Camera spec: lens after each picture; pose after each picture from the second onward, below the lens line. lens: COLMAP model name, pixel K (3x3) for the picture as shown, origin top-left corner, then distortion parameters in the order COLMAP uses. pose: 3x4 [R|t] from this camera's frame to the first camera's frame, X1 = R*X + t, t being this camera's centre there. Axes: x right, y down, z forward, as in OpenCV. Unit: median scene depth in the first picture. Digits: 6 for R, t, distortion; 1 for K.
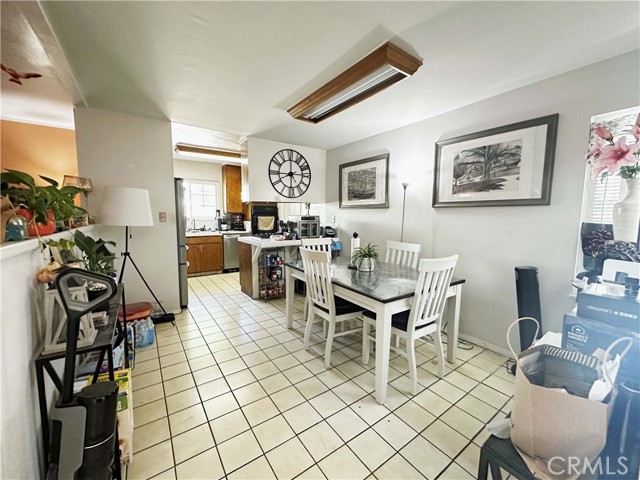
lens RADIAL K [[255.0, 0, 319.3], [0, 255.0, 237.0], [0, 0, 1]] dist [0.002148, 0.000108]
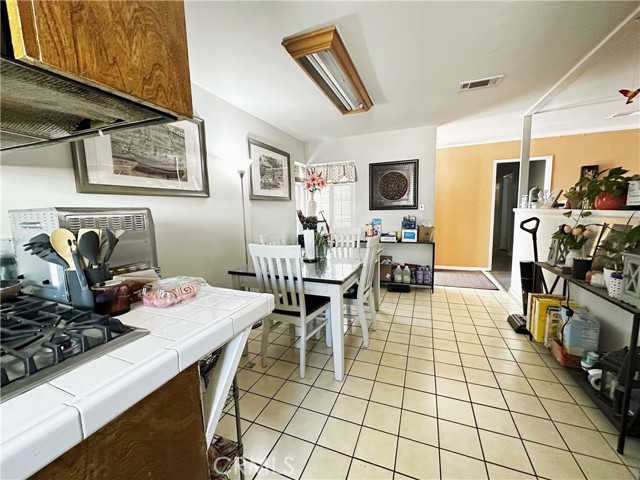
lens RADIAL K [[255.0, 0, 319.9], [0, 255.0, 241.0], [0, 0, 1]] dist [0.002148, 0.000108]
pose [[-0.546071, -0.094309, 0.832413, -0.646032], [0.100288, 0.979138, 0.176722, -0.114973], [-0.831714, 0.179984, -0.525221, 1.445286]]
